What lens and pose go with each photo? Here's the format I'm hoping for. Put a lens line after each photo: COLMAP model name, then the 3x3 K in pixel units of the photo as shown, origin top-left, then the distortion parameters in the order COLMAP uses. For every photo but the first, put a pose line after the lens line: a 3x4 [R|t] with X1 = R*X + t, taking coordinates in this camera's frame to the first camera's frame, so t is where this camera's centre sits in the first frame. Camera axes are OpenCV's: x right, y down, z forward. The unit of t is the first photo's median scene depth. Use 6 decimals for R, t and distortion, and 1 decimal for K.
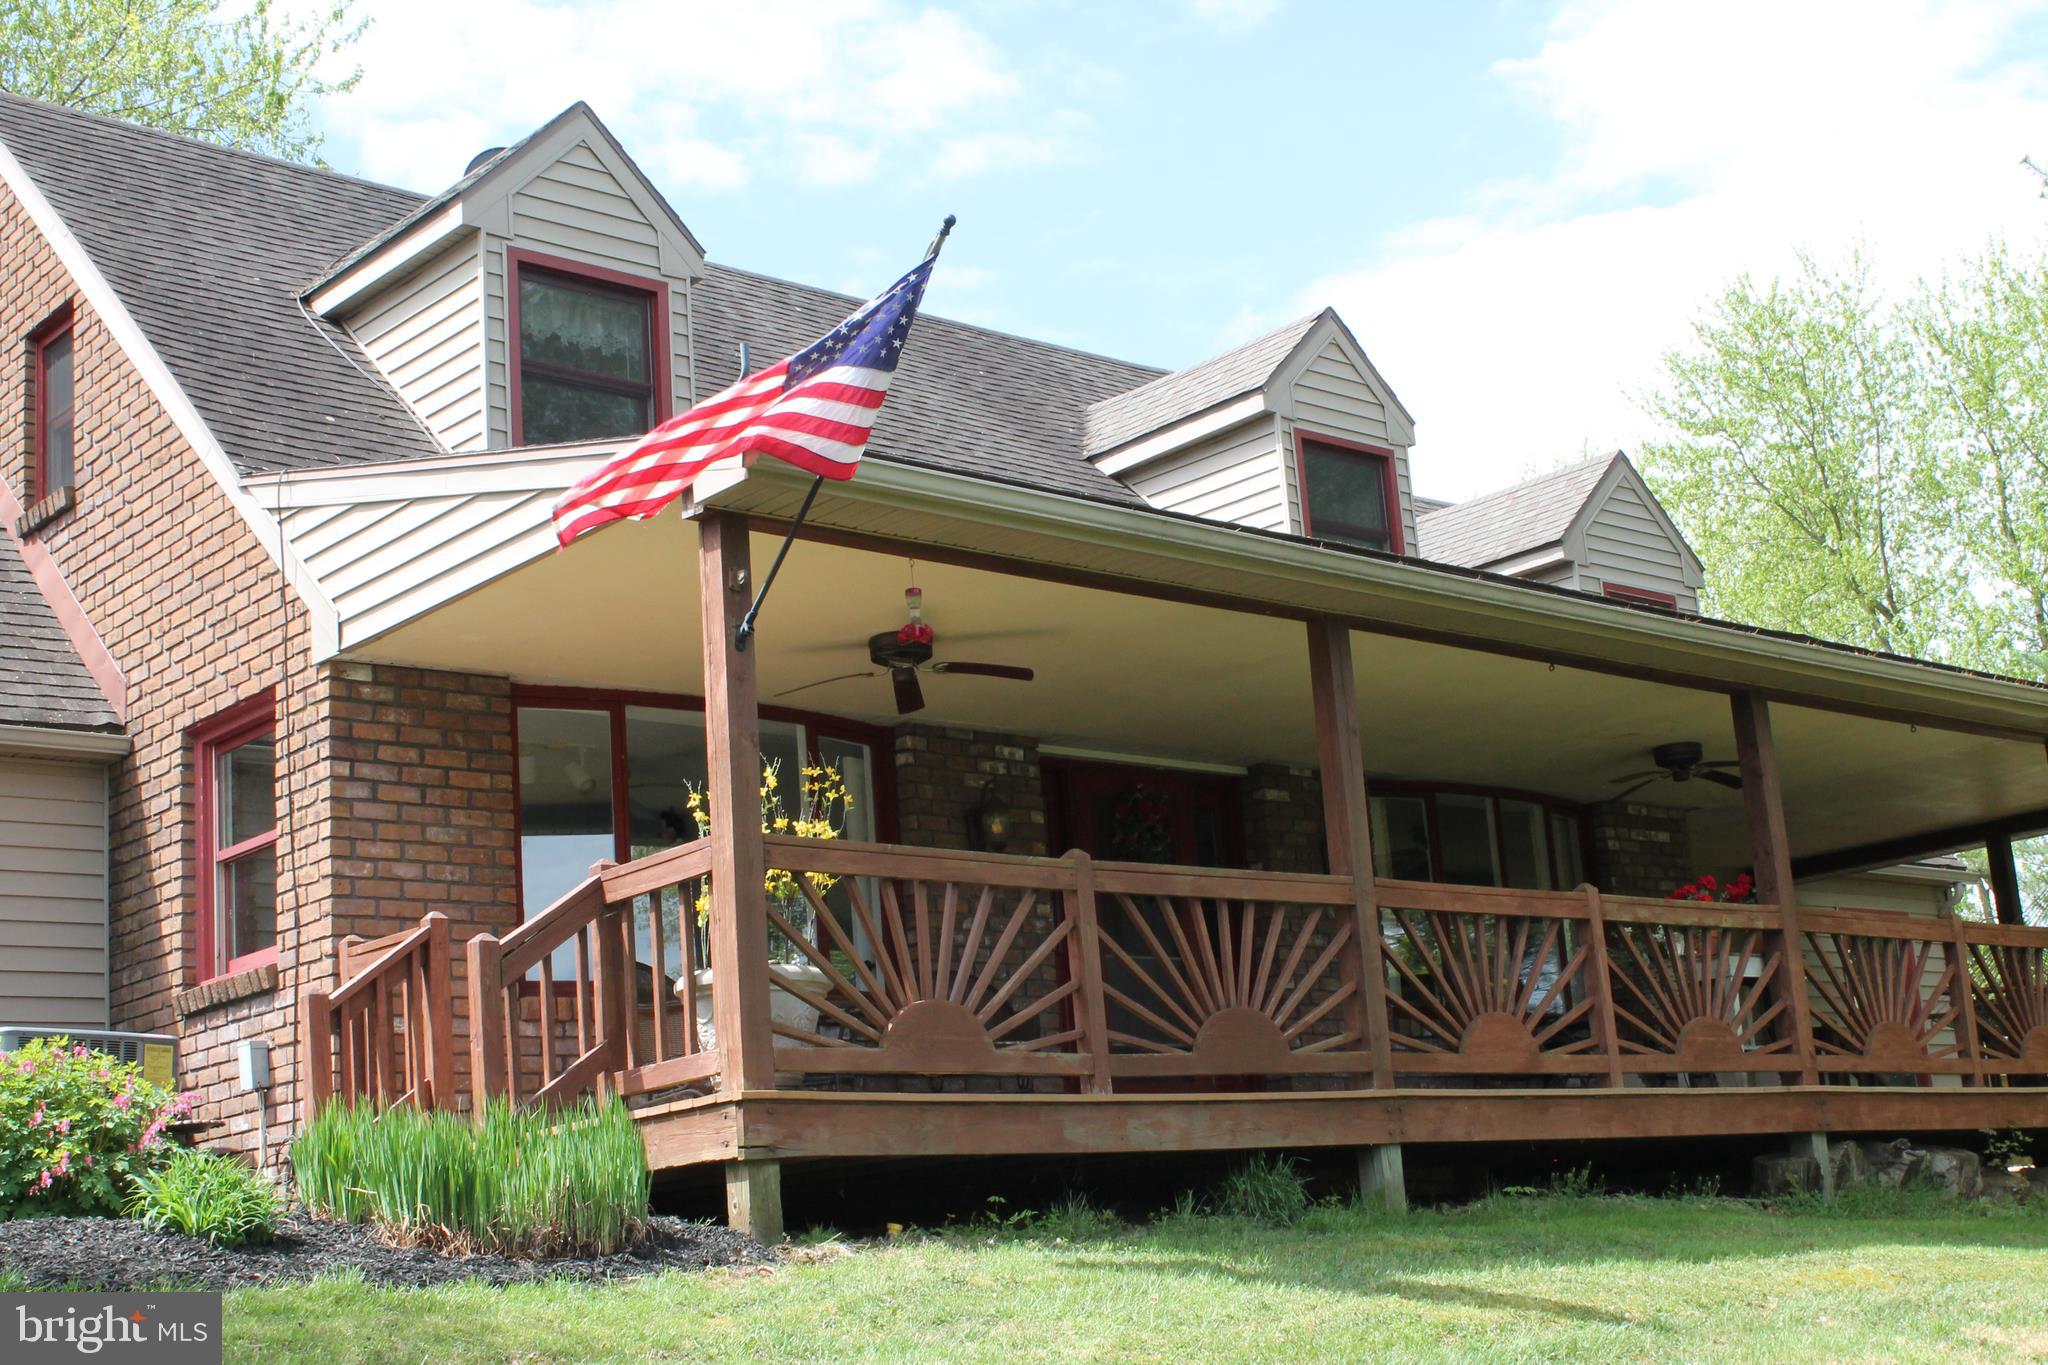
lens RADIAL K [[2743.3, 0, 1024.0], [0, 2743.3, 682.5], [0, 0, 1]] dist [-0.023348, -0.039331]
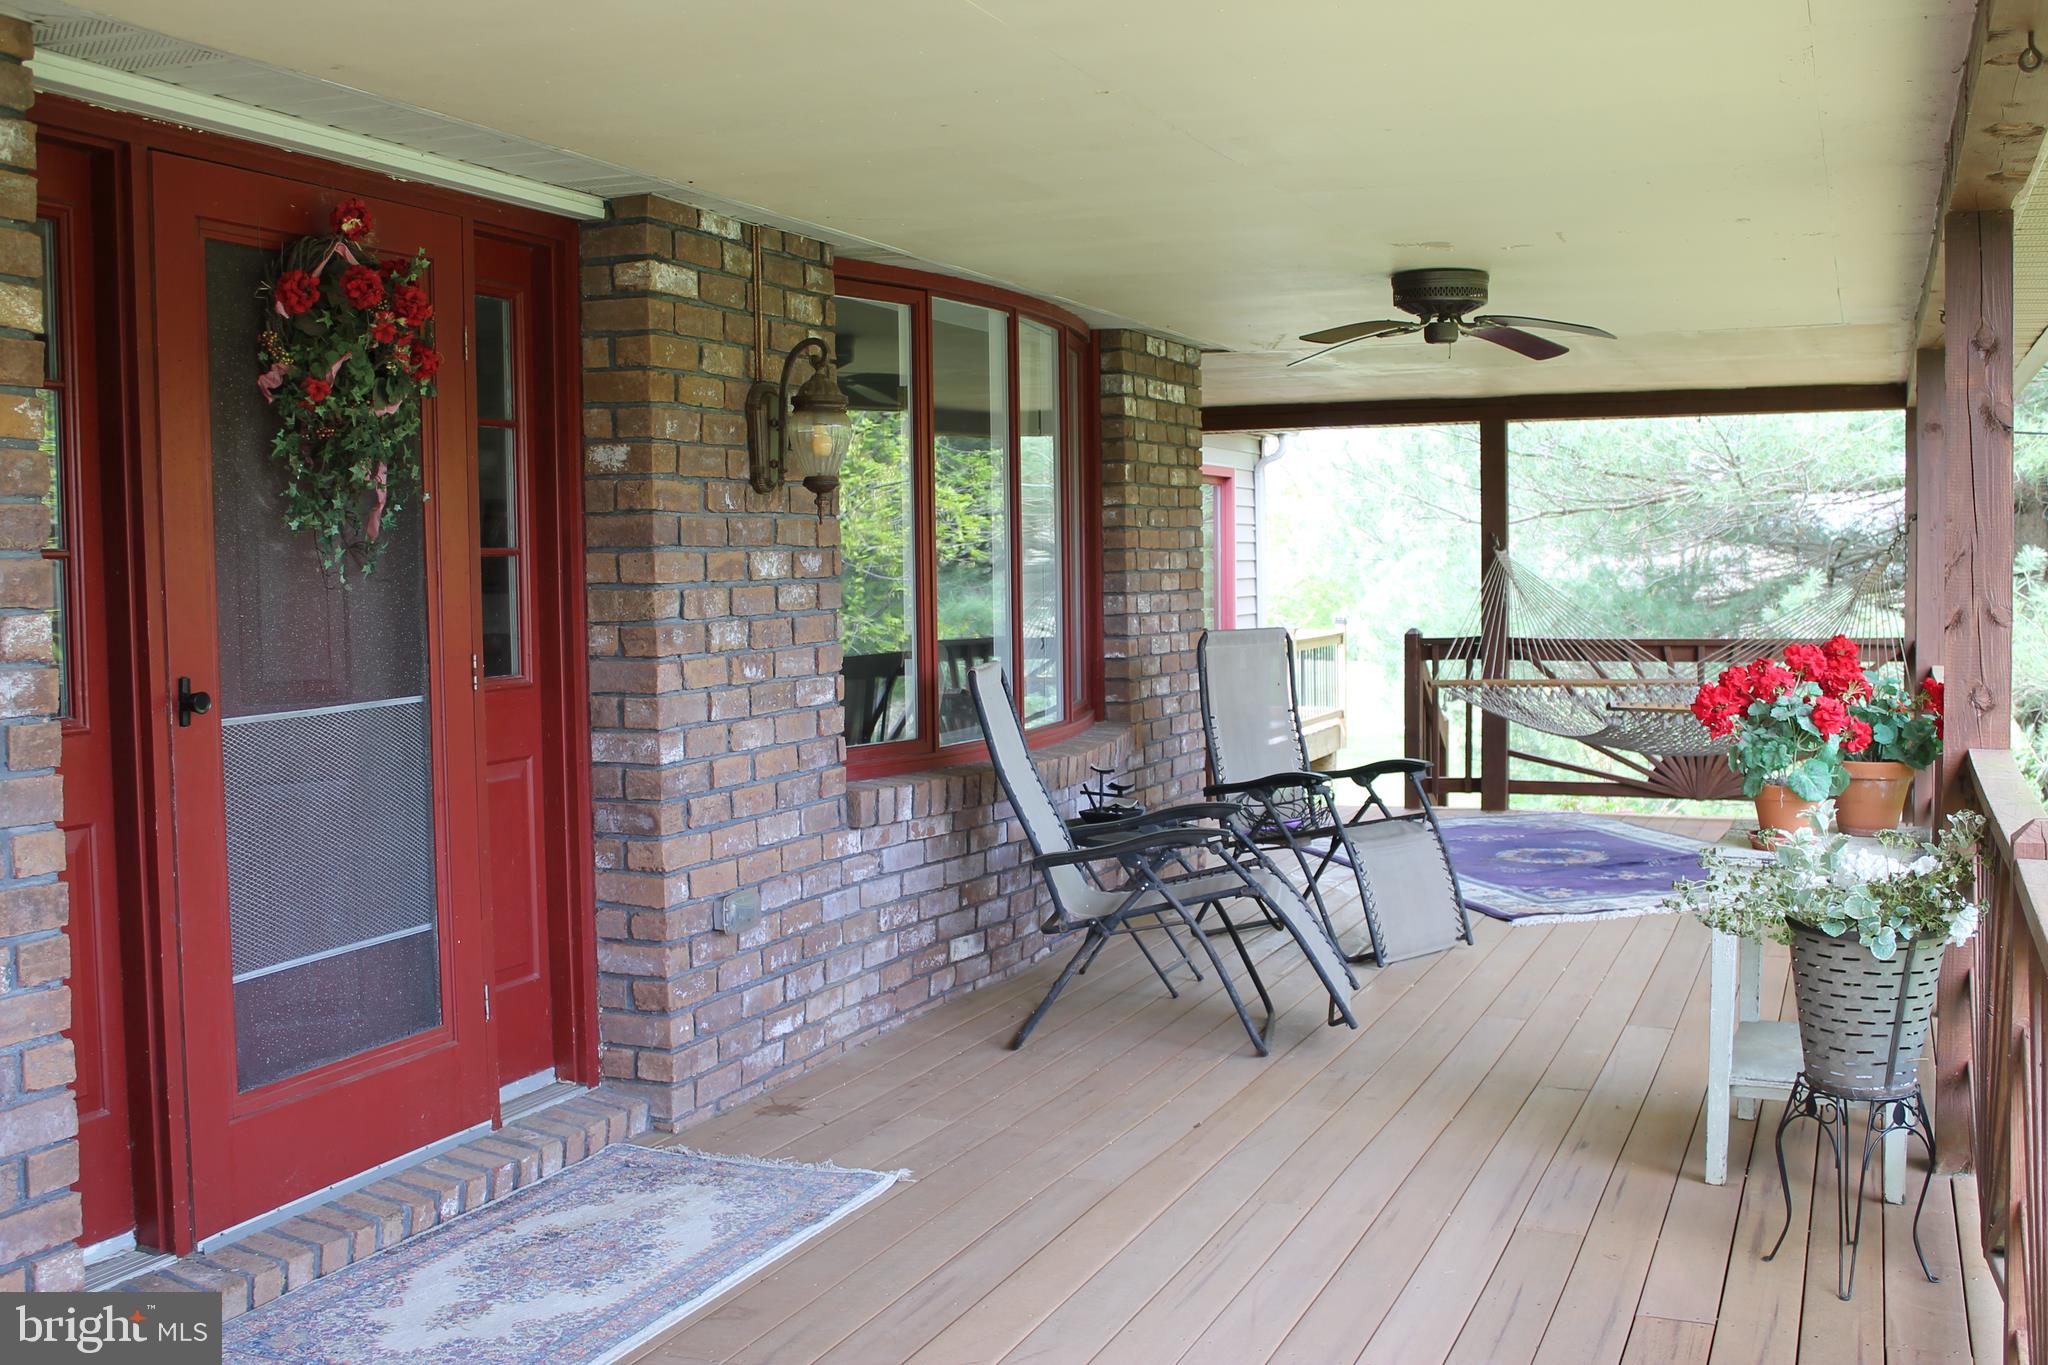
lens RADIAL K [[2039.7, 0, 1024.0], [0, 2039.7, 682.5], [0, 0, 1]] dist [-0.095244, 0.006220]
pose [[0.899972, 0.034244, 0.434601, 0.012595], [-0.148794, 0.961175, 0.232386, 0.025514], [-0.409770, -0.273807, 0.870125, 0.852925]]
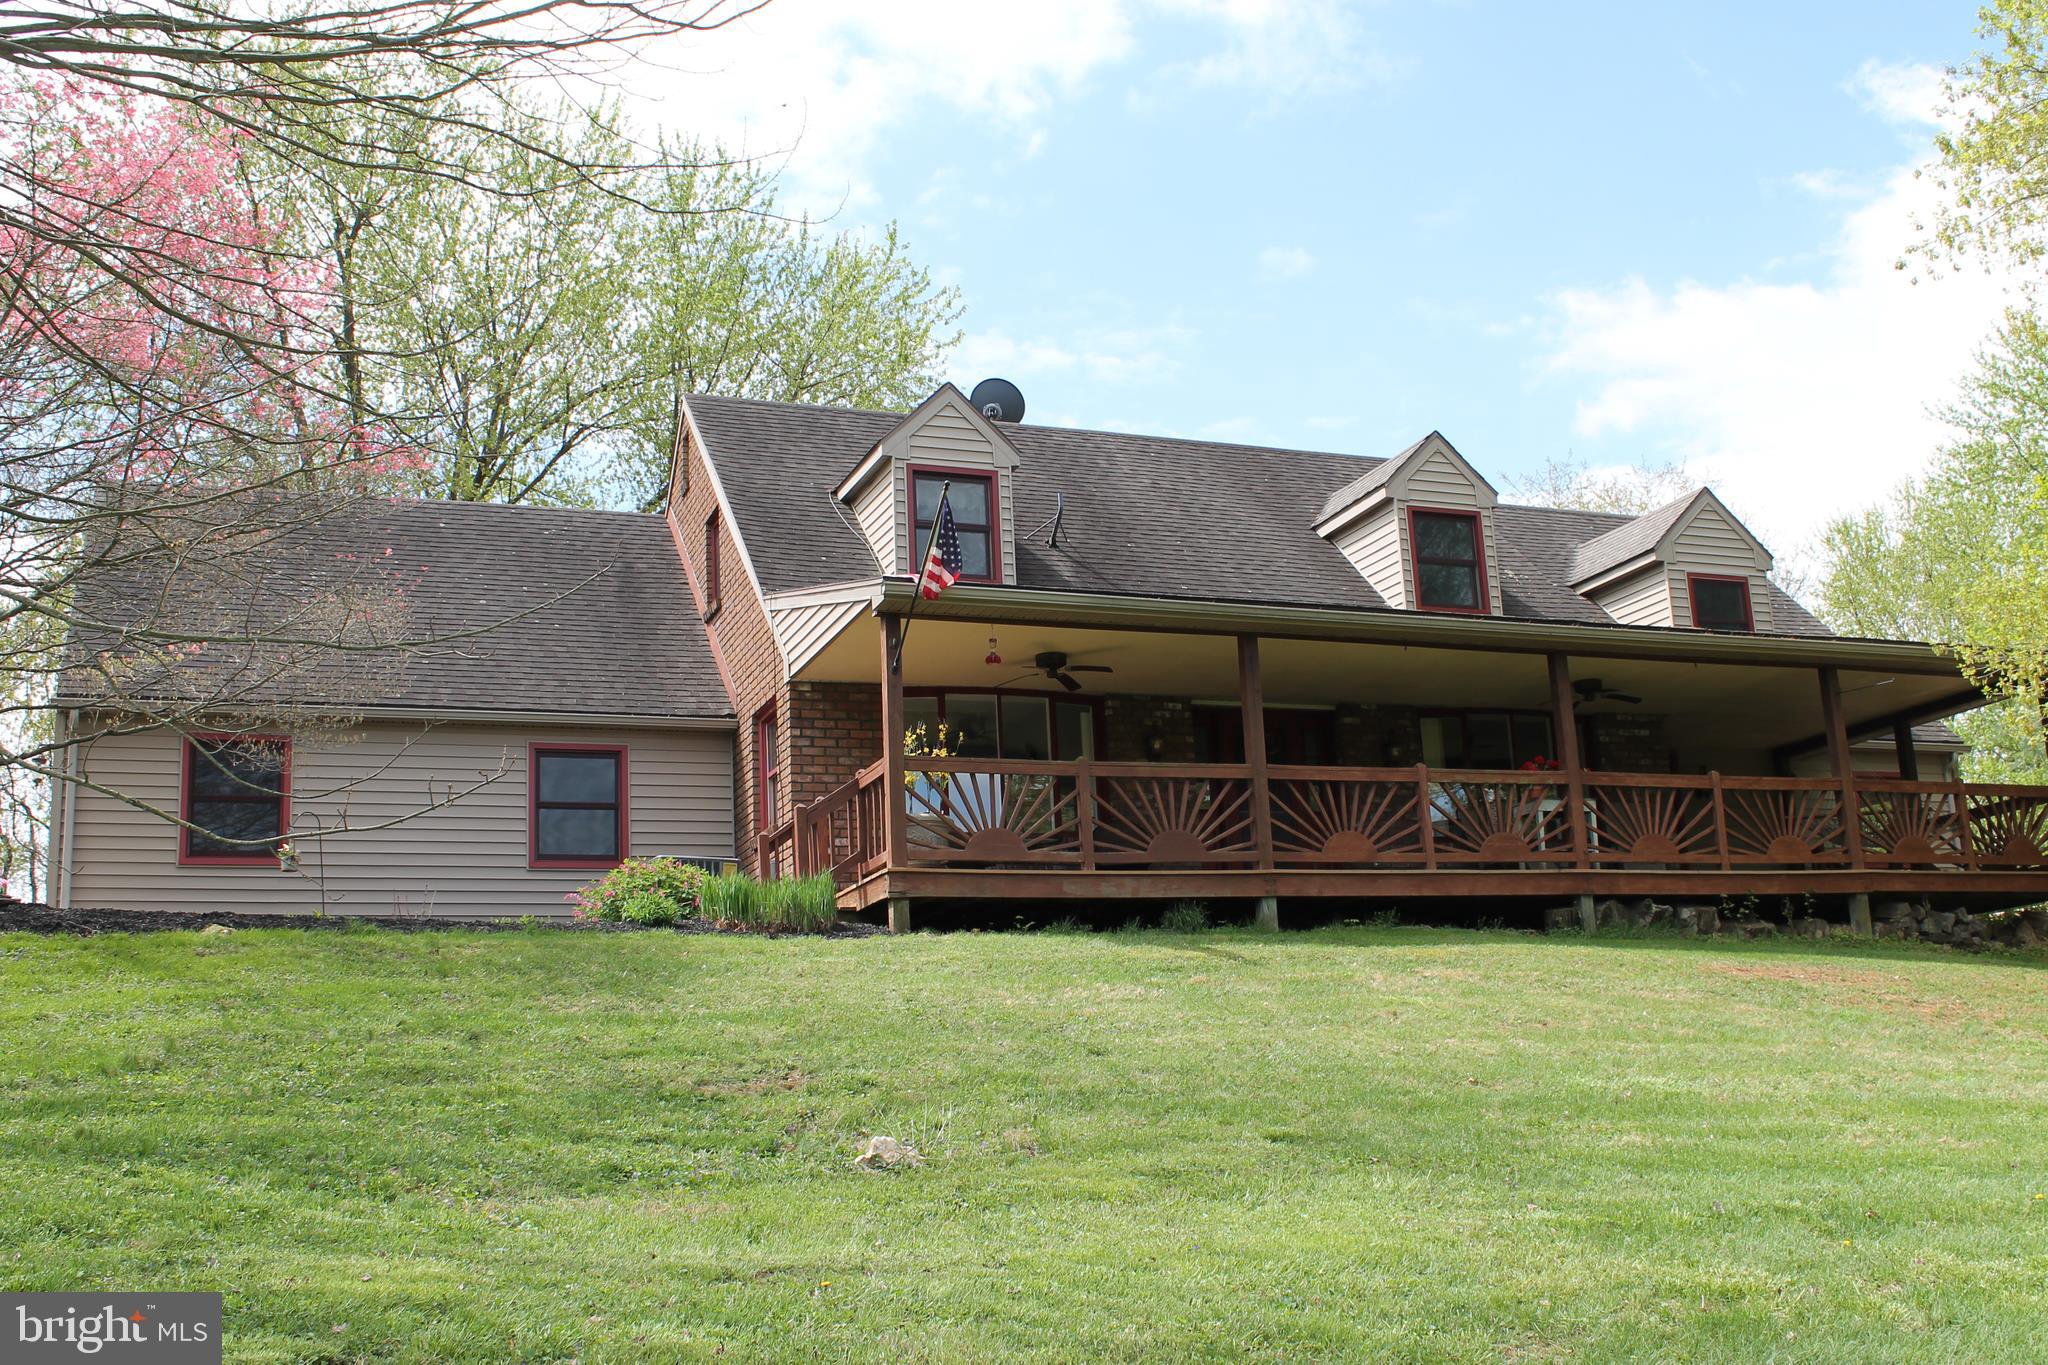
lens RADIAL K [[2039.7, 0, 1024.0], [0, 2039.7, 682.5], [0, 0, 1]] dist [-0.095244, 0.006220]
pose [[0.939579, -0.051790, -0.338391, 0.418330], [0.058319, 0.998256, 0.009147, -0.010351], [0.337327, -0.028329, 0.940961, -0.397902]]
